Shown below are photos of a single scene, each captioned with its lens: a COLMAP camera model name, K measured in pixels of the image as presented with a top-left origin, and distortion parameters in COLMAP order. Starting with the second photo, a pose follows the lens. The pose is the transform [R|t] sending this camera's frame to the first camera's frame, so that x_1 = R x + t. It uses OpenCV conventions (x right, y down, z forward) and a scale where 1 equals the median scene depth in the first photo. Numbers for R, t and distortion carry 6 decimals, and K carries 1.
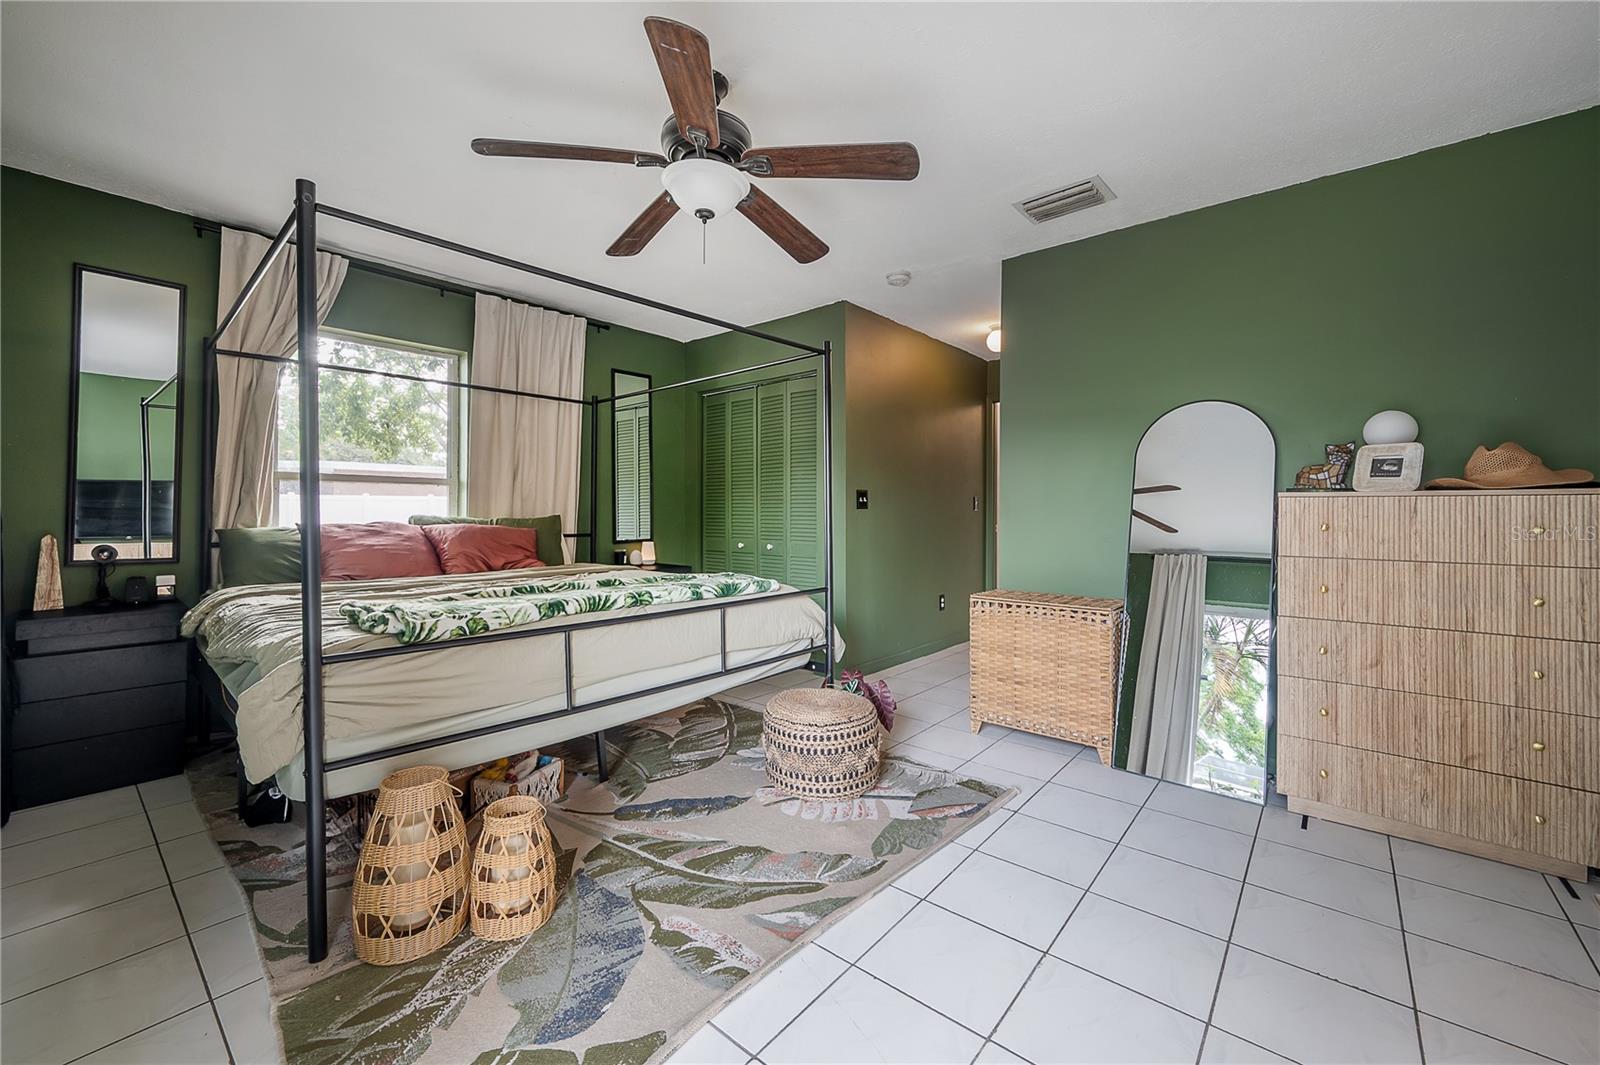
lens RADIAL K [[639.2, 0, 808.4], [0, 639.2, 524.8], [0, 0, 1]] dist [0.003503, 0.000487]
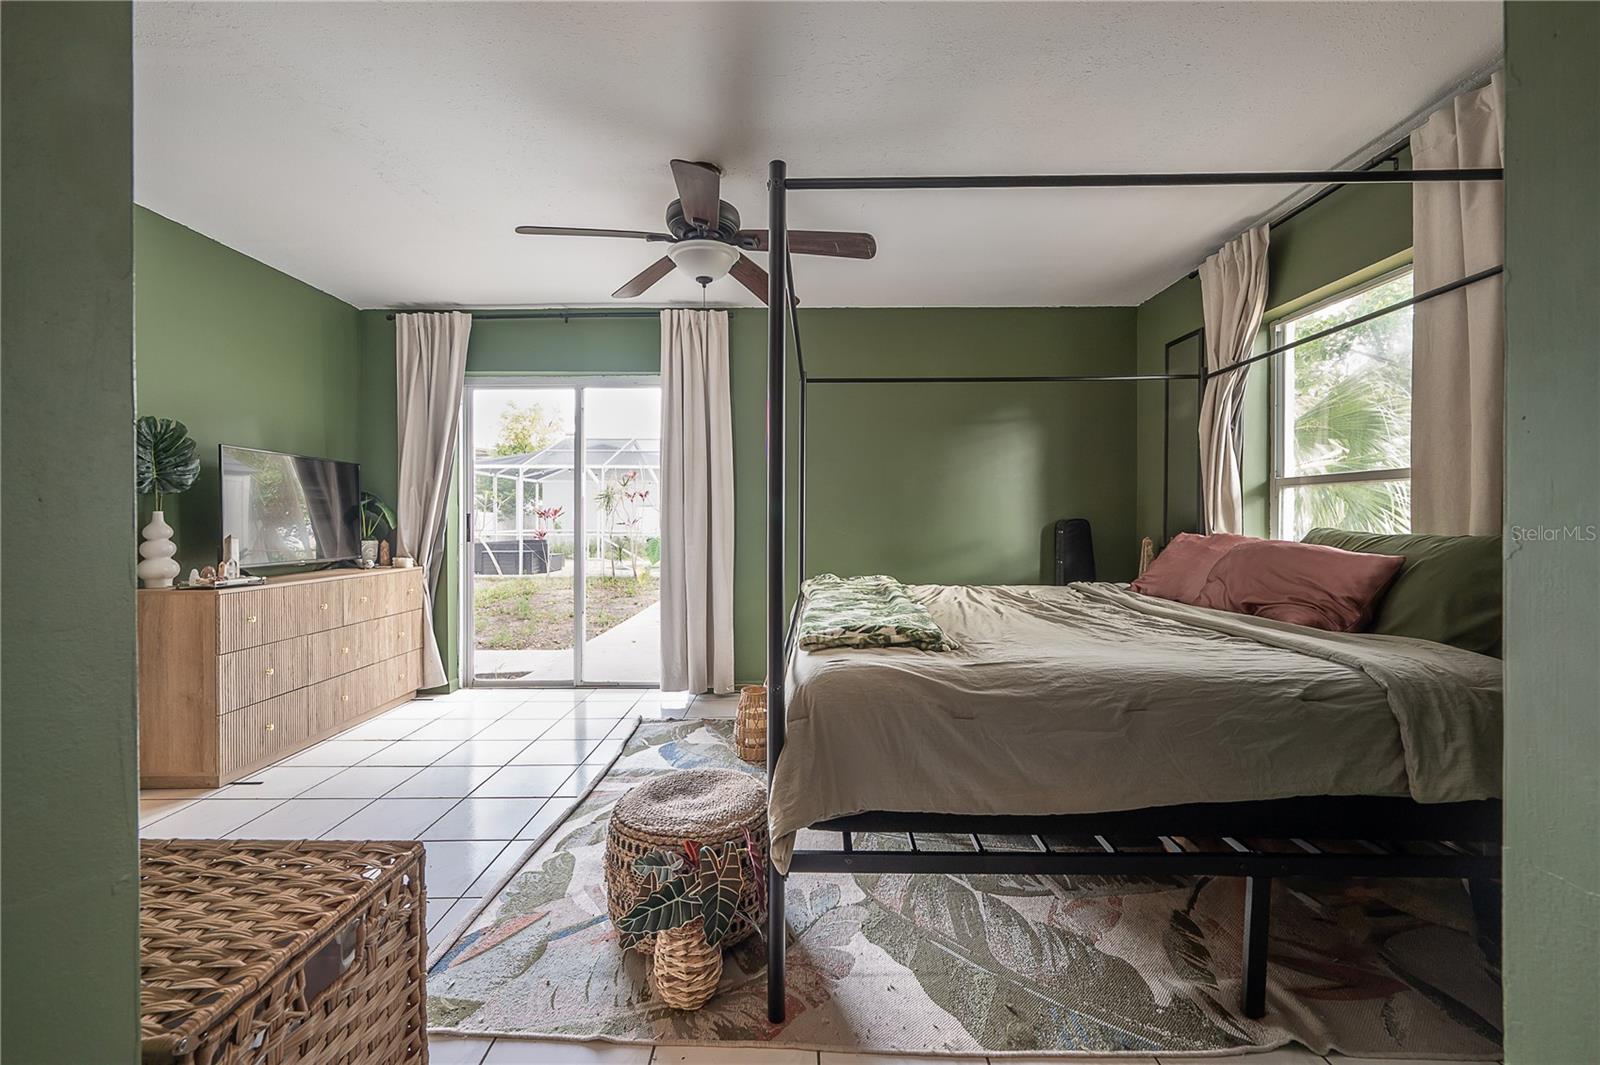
lens RADIAL K [[639.2, 0, 808.4], [0, 639.2, 524.8], [0, 0, 1]] dist [0.003503, 0.000487]
pose [[-0.764590, 0.004073, -0.644504, 0.450551], [-0.010827, 0.999758, 0.019163, -0.044407], [0.644426, 0.021630, -0.764361, 1.931266]]
